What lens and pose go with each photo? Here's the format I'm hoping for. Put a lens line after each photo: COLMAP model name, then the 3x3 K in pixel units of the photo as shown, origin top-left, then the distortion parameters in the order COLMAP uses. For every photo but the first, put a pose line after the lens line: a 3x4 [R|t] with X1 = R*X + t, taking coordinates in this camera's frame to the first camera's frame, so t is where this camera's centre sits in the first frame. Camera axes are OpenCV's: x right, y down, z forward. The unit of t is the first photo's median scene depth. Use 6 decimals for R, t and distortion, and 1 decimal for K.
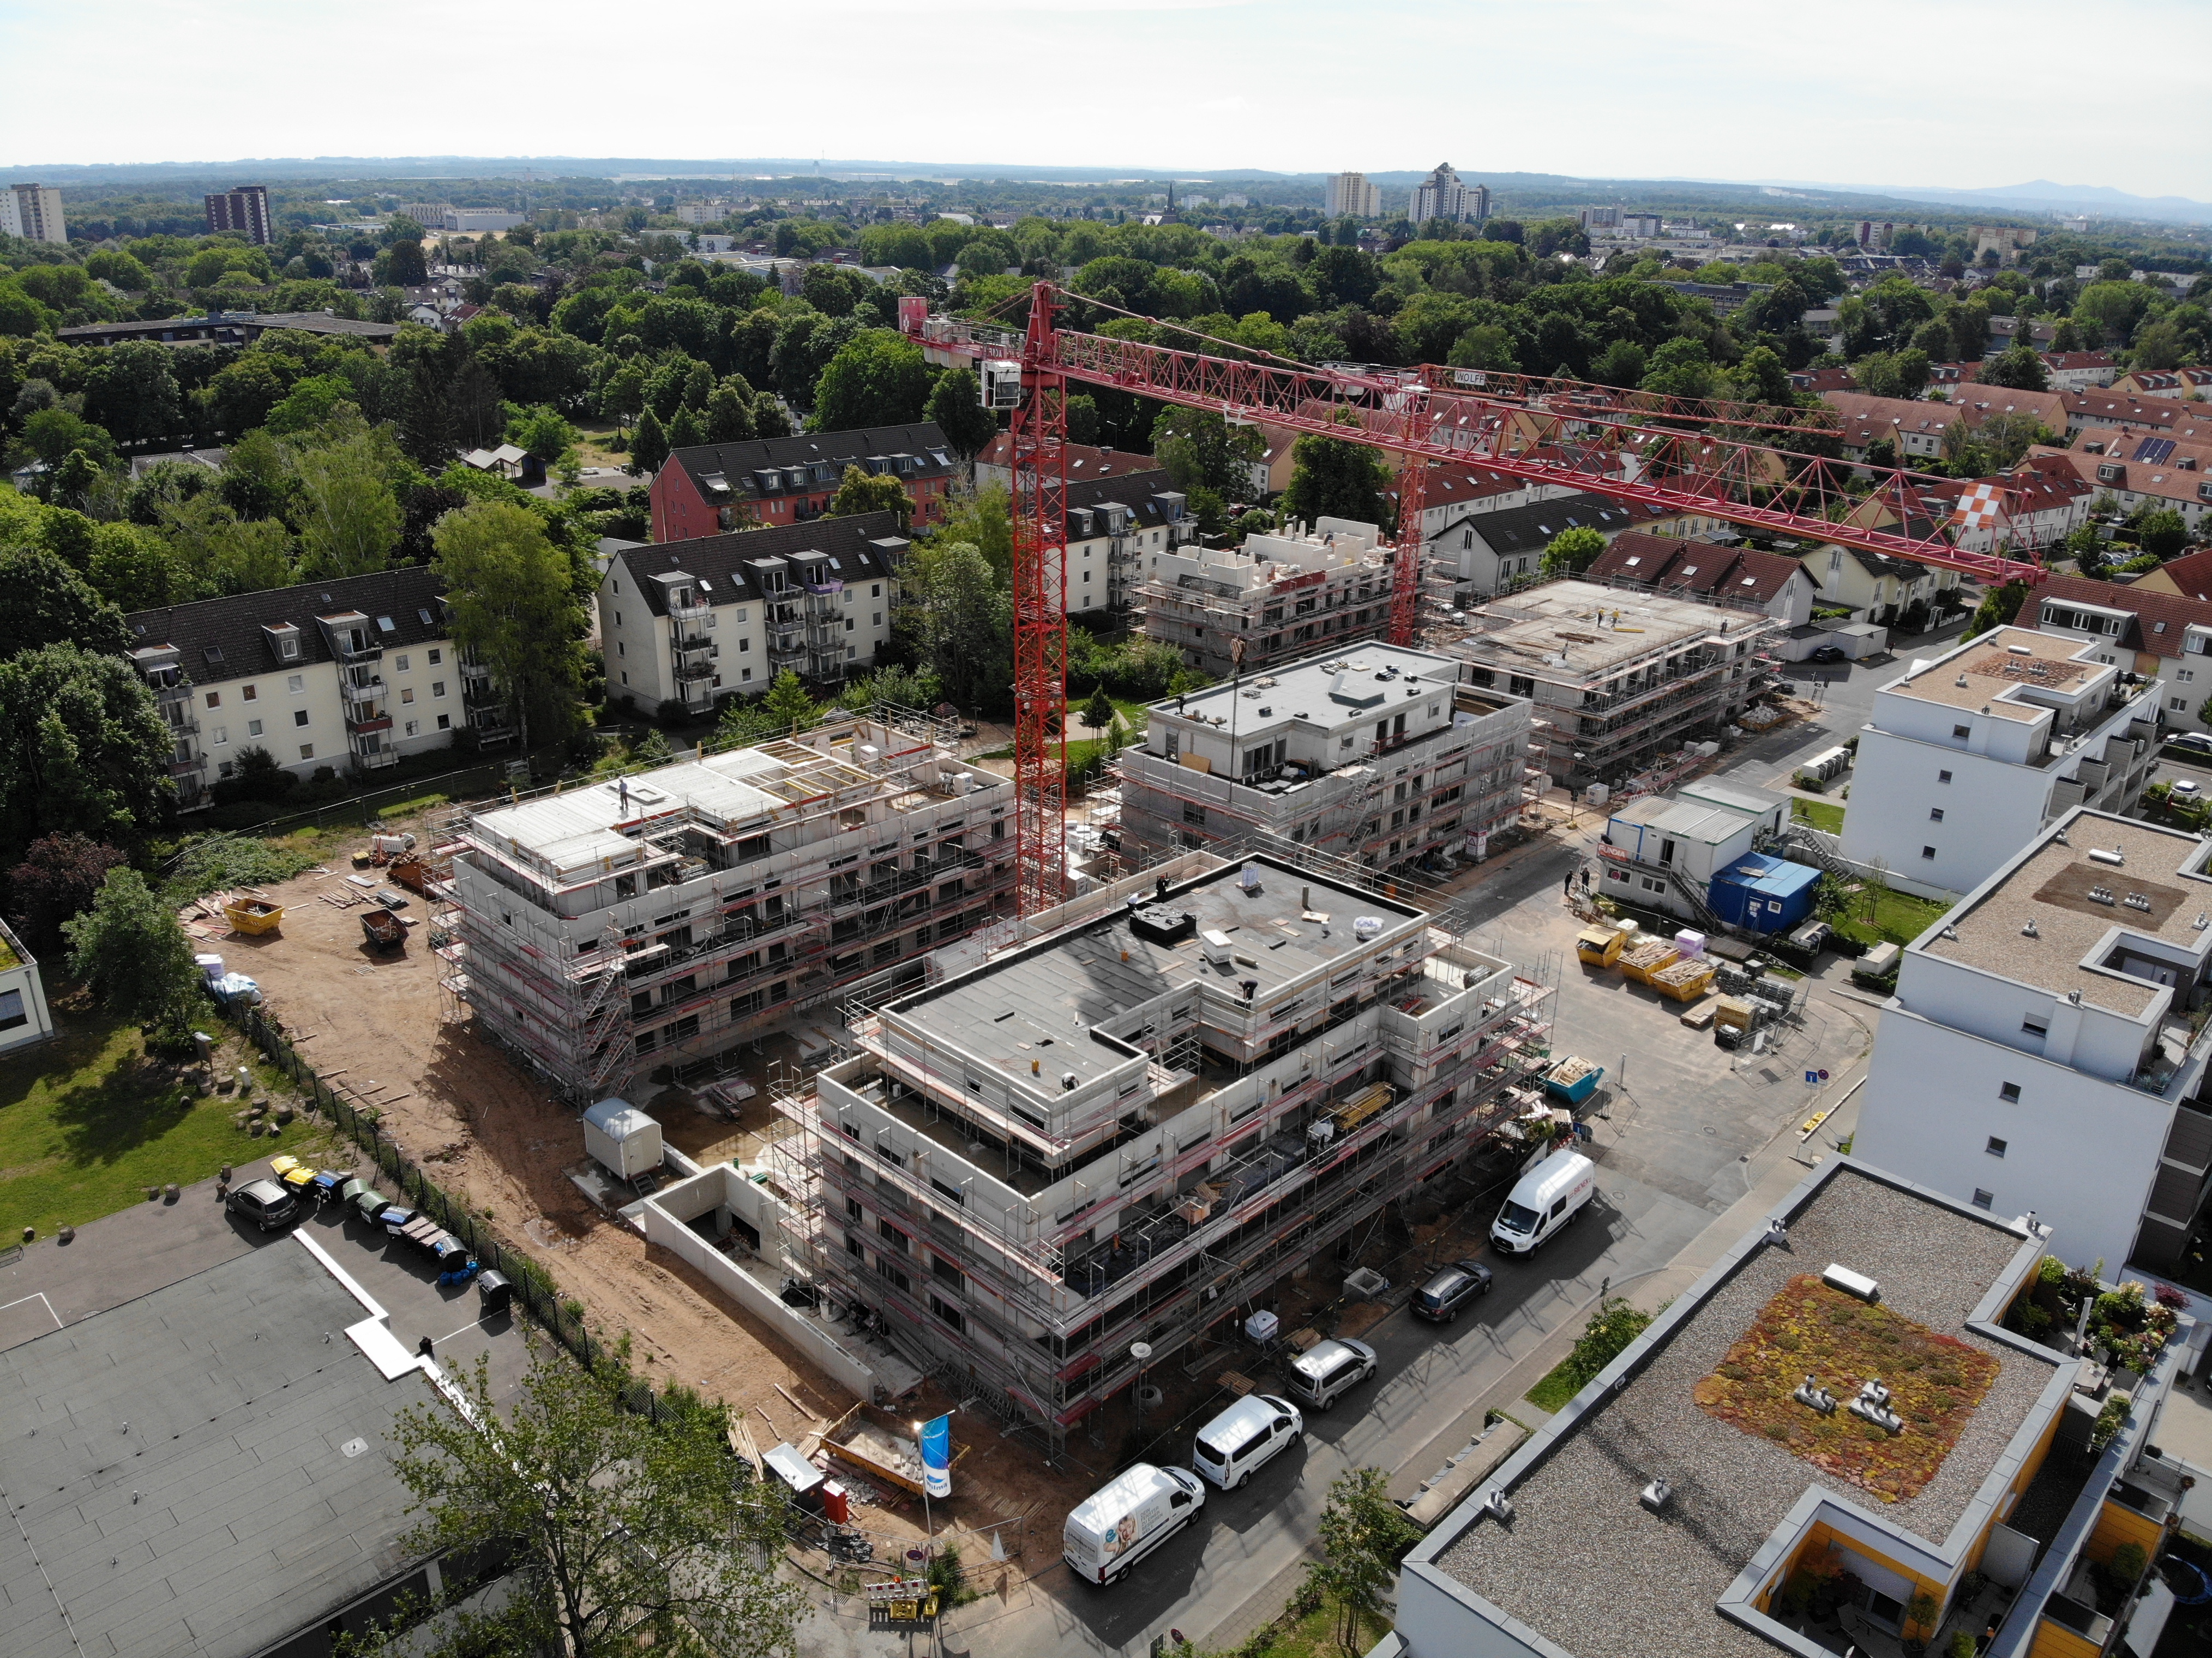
lens RADIAL K [[1650.5, 0, 1106.0], [0, 1650.5, 829.0], [0, 0, 1]] dist [0.044157, -0.173425]
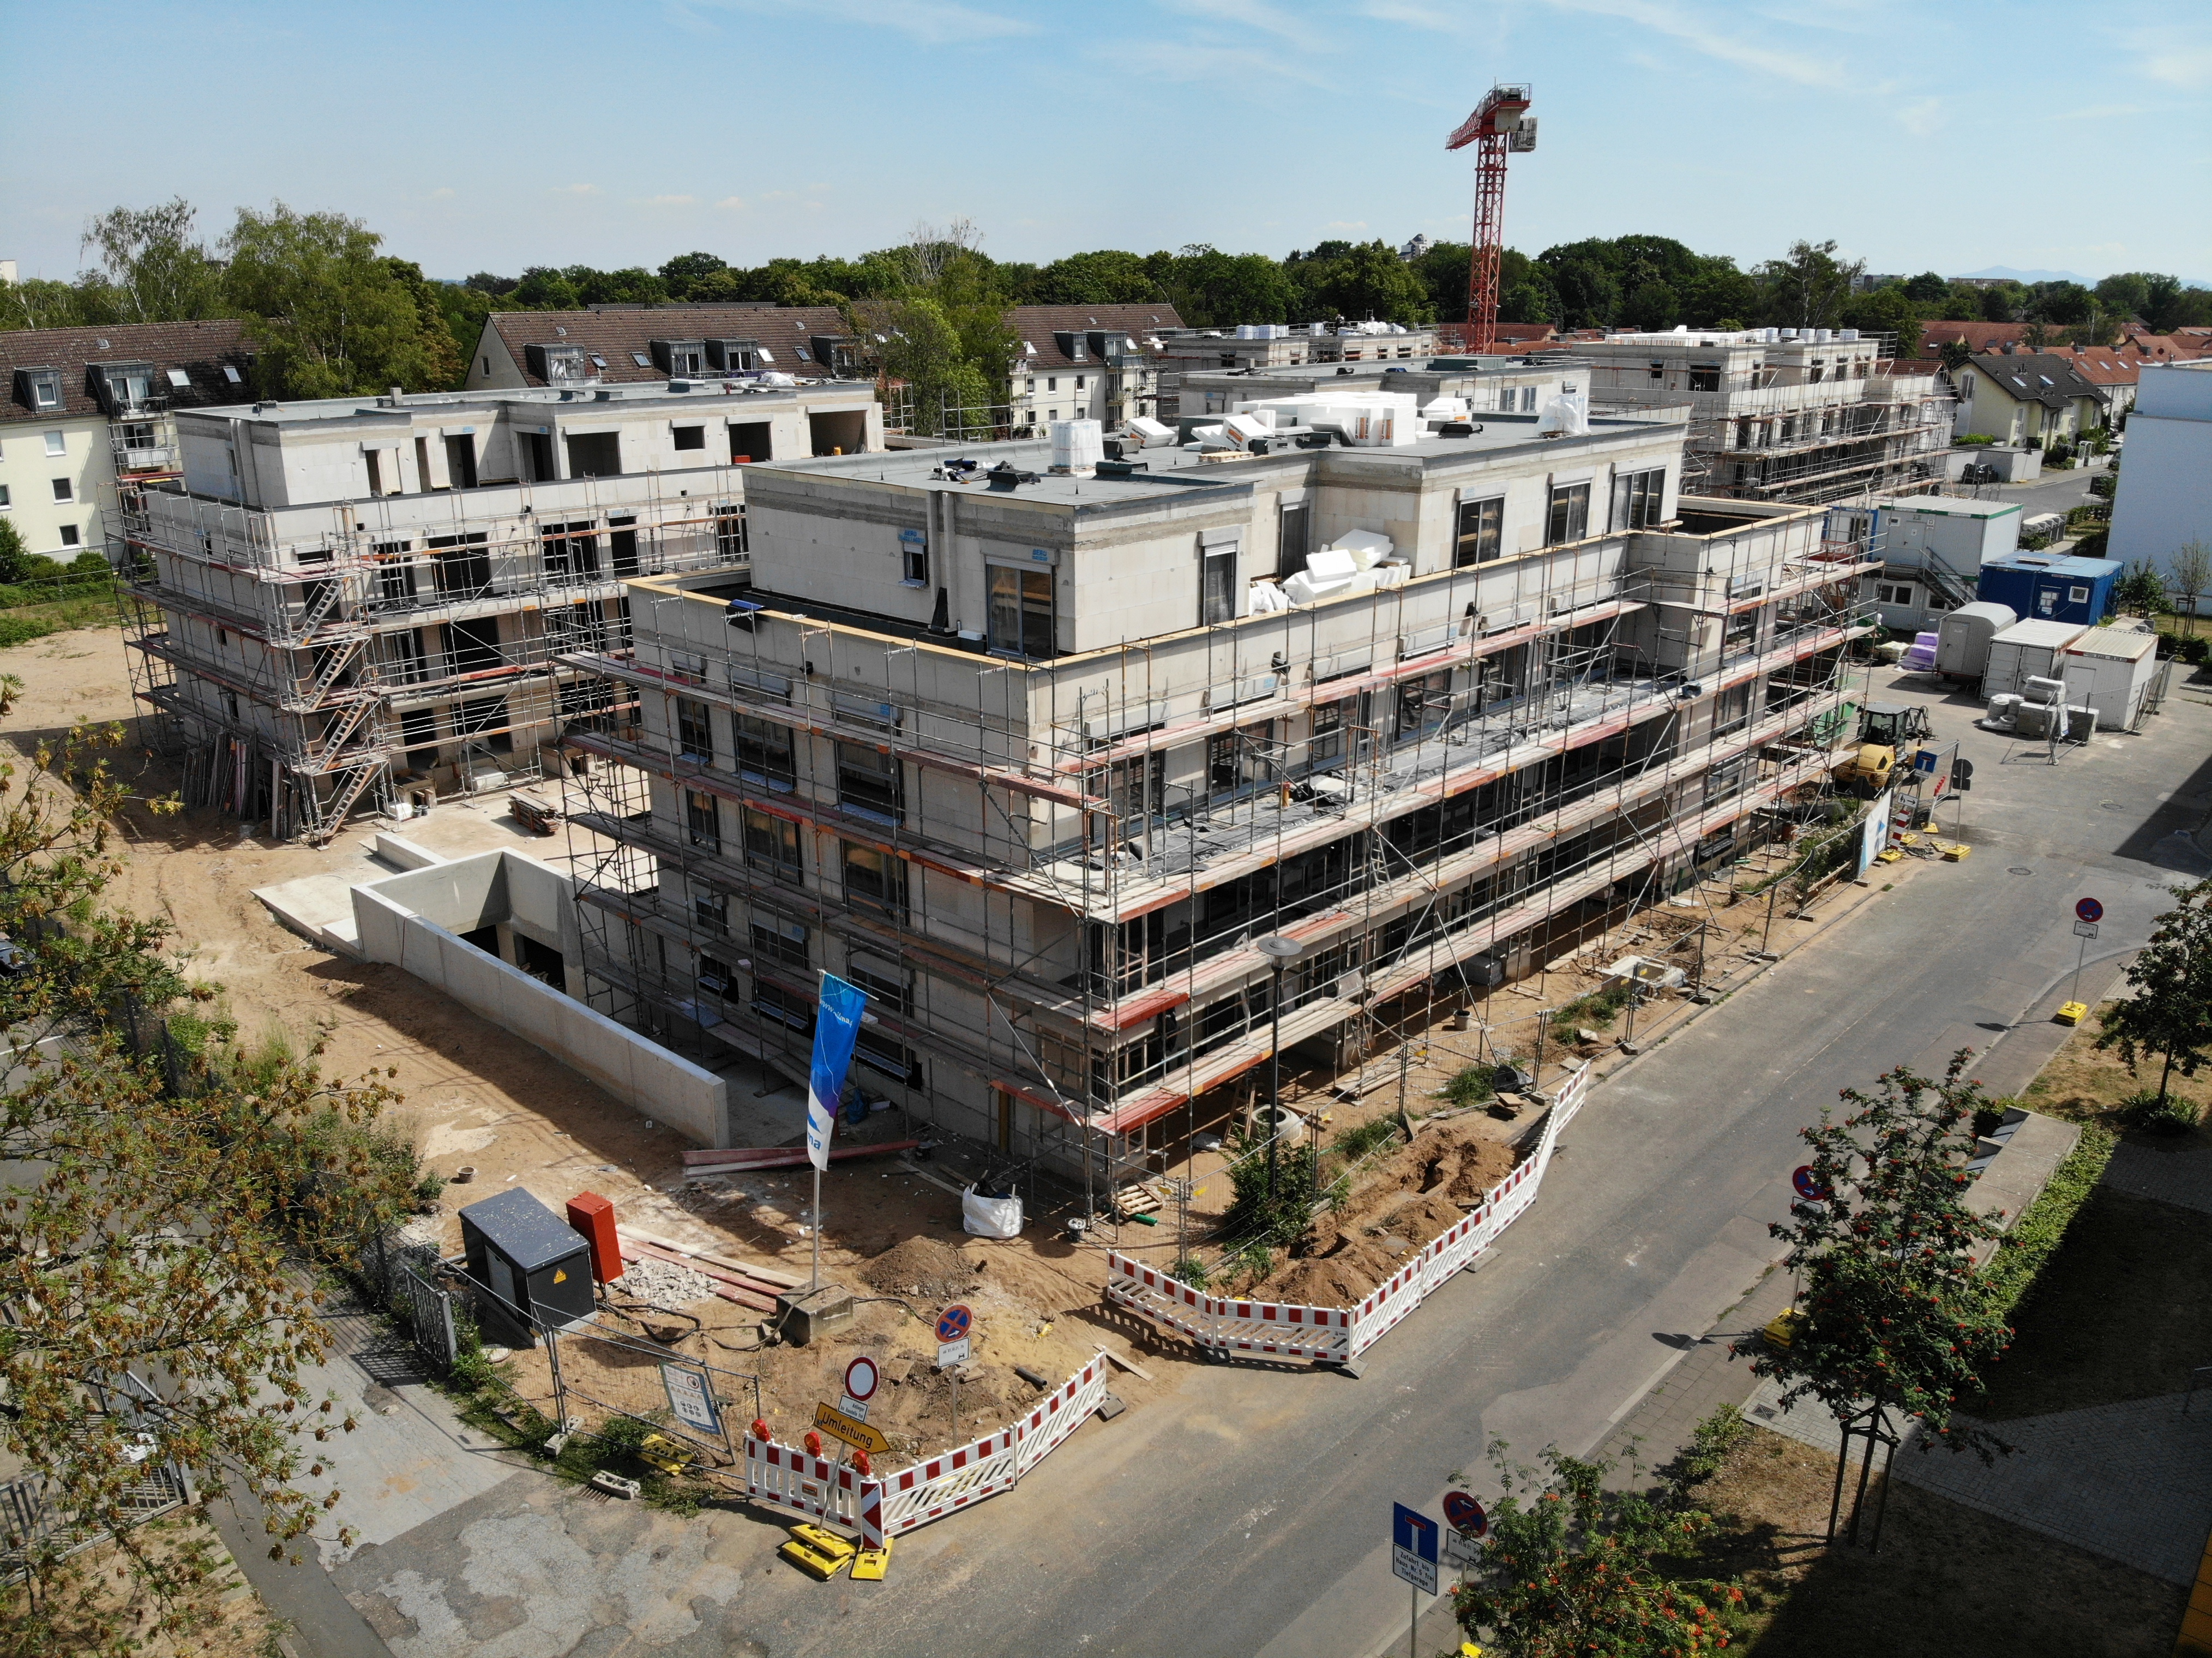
lens RADIAL K [[1650.5, 0, 1106.0], [0, 1650.5, 829.0], [0, 0, 1]] dist [0.044157, -0.173425]
pose [[0.999760, -0.020531, 0.007597, -0.012419], [0.020963, 0.997857, -0.061984, 0.140553], [-0.006308, 0.062128, 0.998048, 0.244854]]
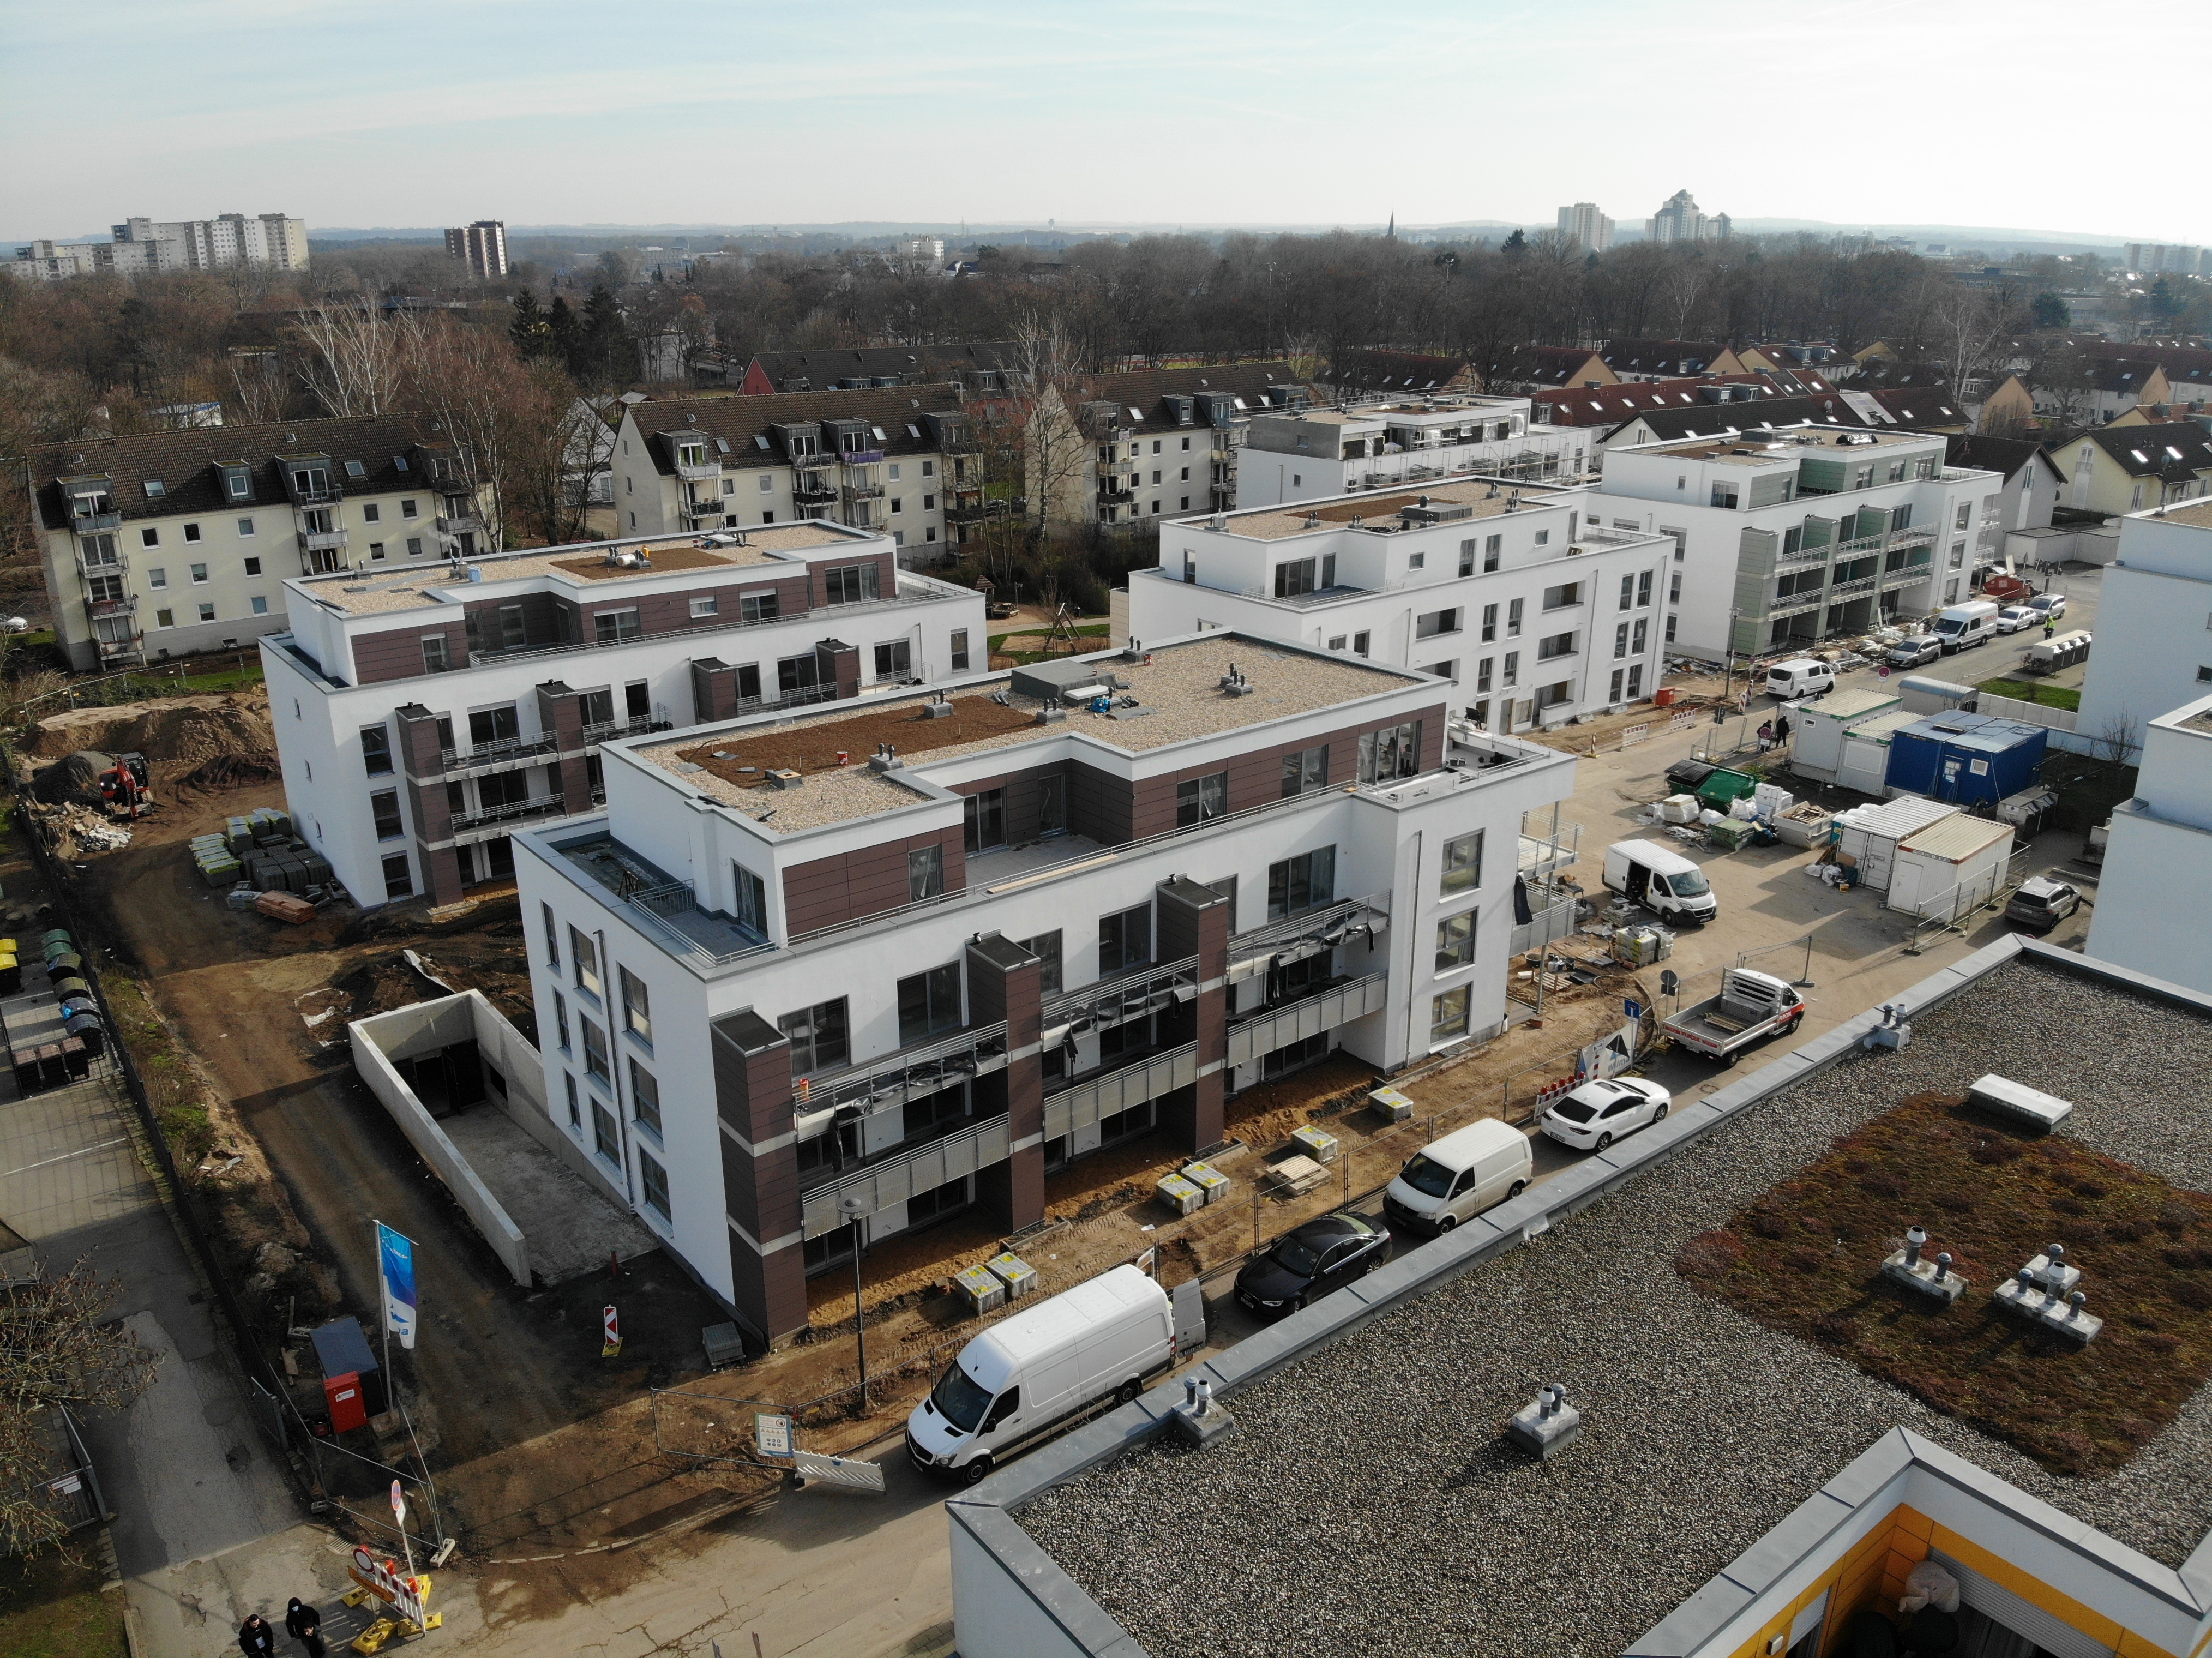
lens RADIAL K [[1650.5, 0, 1106.0], [0, 1650.5, 829.0], [0, 0, 1]] dist [0.044157, -0.173425]
pose [[0.990754, 0.026447, -0.133066, 0.090738], [-0.030946, 0.999013, -0.031860, 0.085723], [0.132093, 0.035684, 0.990595, 0.171942]]
